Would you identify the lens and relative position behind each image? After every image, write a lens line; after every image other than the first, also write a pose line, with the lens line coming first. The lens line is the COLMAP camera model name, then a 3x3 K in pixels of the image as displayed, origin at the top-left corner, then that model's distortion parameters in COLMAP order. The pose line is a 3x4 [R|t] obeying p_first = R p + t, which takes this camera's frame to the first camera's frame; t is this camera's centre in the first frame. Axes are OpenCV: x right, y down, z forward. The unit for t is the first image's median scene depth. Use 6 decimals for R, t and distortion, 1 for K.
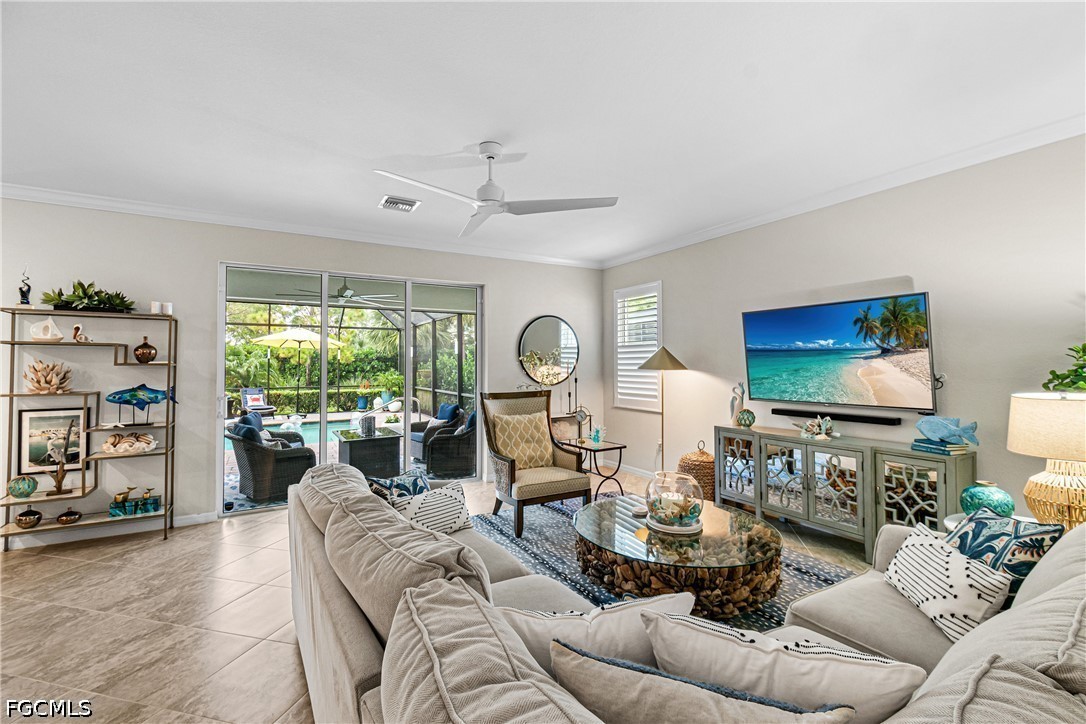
lens RADIAL K [[477.8, 0, 553.5], [0, 477.8, 353.9], [0, 0, 1]] dist [0.002567, -0.003277]
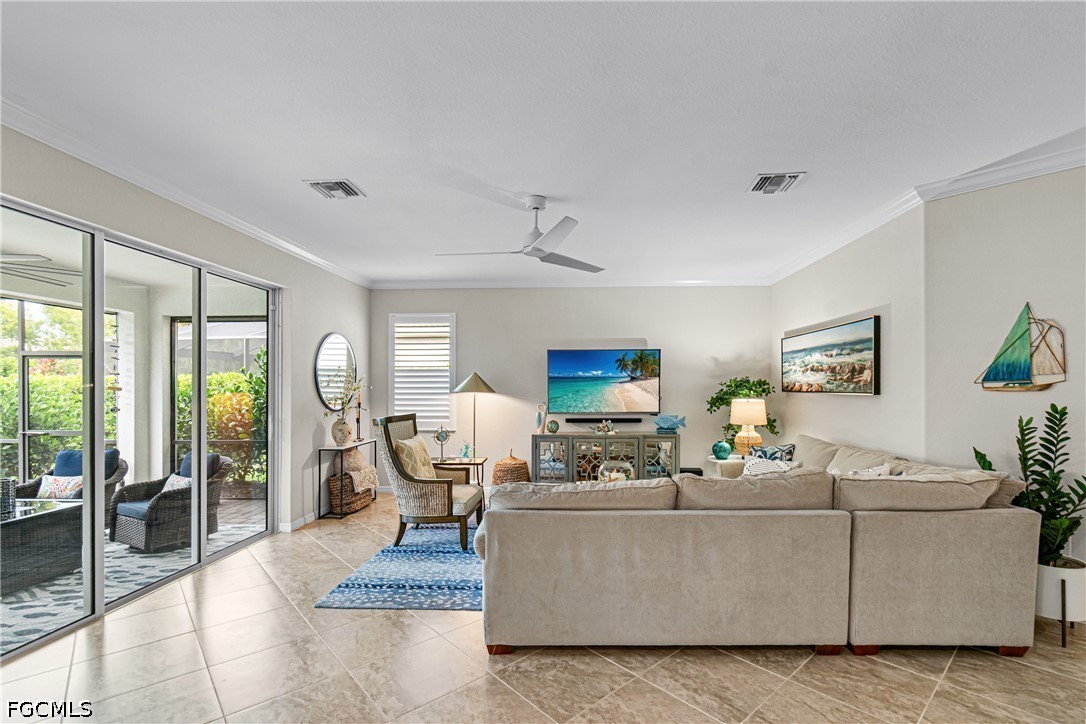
lens RADIAL K [[477.8, 0, 569.2], [0, 477.8, 393.5], [0, 0, 1]] dist [0.002567, -0.003277]
pose [[0.552282, -0.007592, 0.833623, -0.847415], [-0.017053, 0.999646, 0.020402, 0.010346], [-0.833483, -0.025483, 0.551957, 0.232665]]
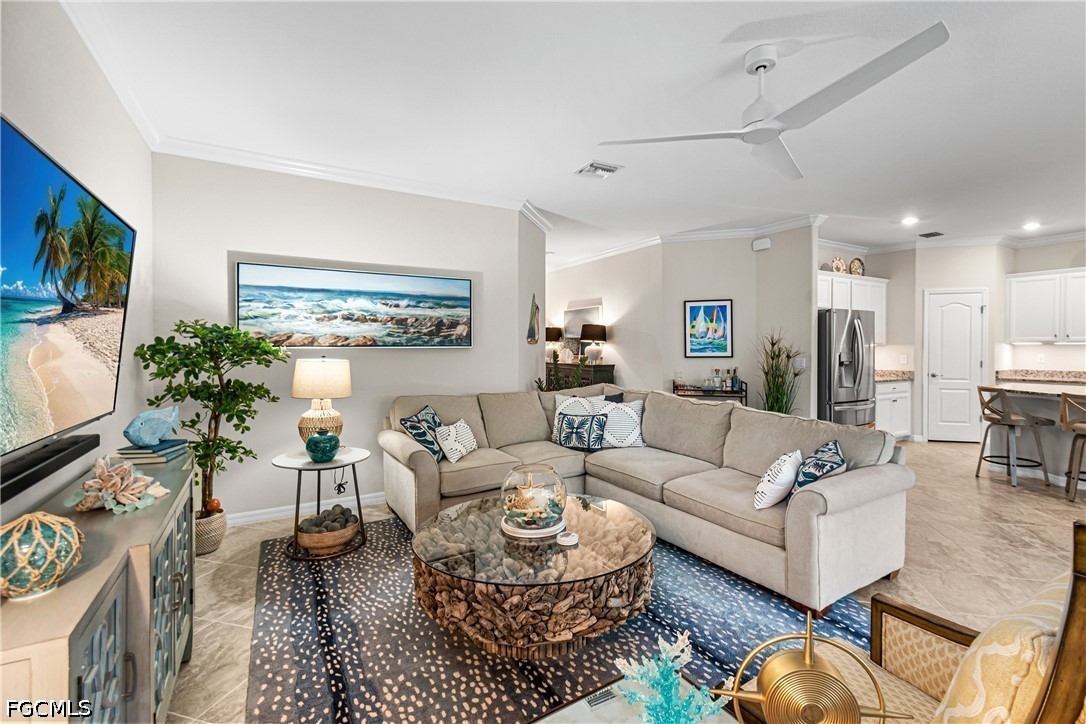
lens RADIAL K [[477.8, 0, 543.6], [0, 477.8, 349.6], [0, 0, 1]] dist [0.002567, -0.003277]
pose [[-0.999610, 0.004285, 0.027582, 0.174123], [0.004006, 0.999940, -0.010190, 0.041254], [-0.027624, -0.010076, -0.999568, 1.443772]]
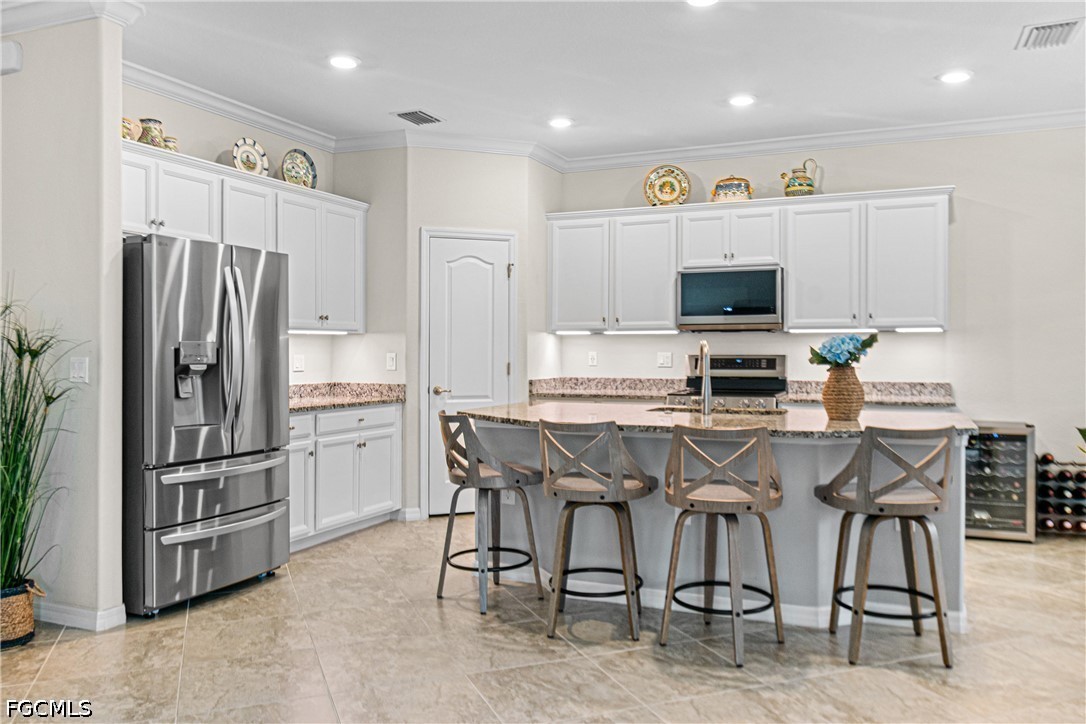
lens RADIAL K [[840.6, 0, 549.7], [0, 840.6, 347.6], [0, 0, 1]] dist [-0.004531, -0.000814]
pose [[-0.816706, 0.001453, -0.577052, -0.452217], [0.013584, 0.999768, -0.016707, 0.069472], [0.576894, -0.021484, -0.816537, 1.101641]]
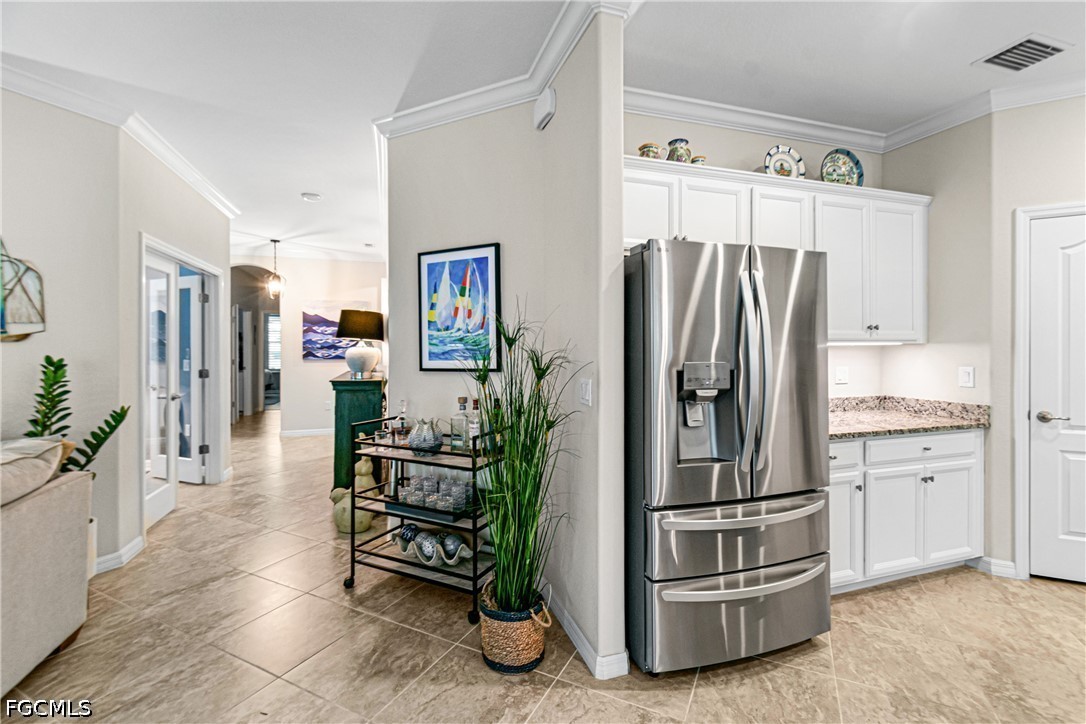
lens RADIAL K [[477.8, 0, 547.5], [0, 477.8, 347.5], [0, 0, 1]] dist [0.002567, -0.003277]
pose [[-0.974087, 0.006526, 0.226079, -0.652861], [0.001862, 0.999781, -0.020836, 0.032428], [-0.226166, -0.019875, -0.973886, 0.508327]]
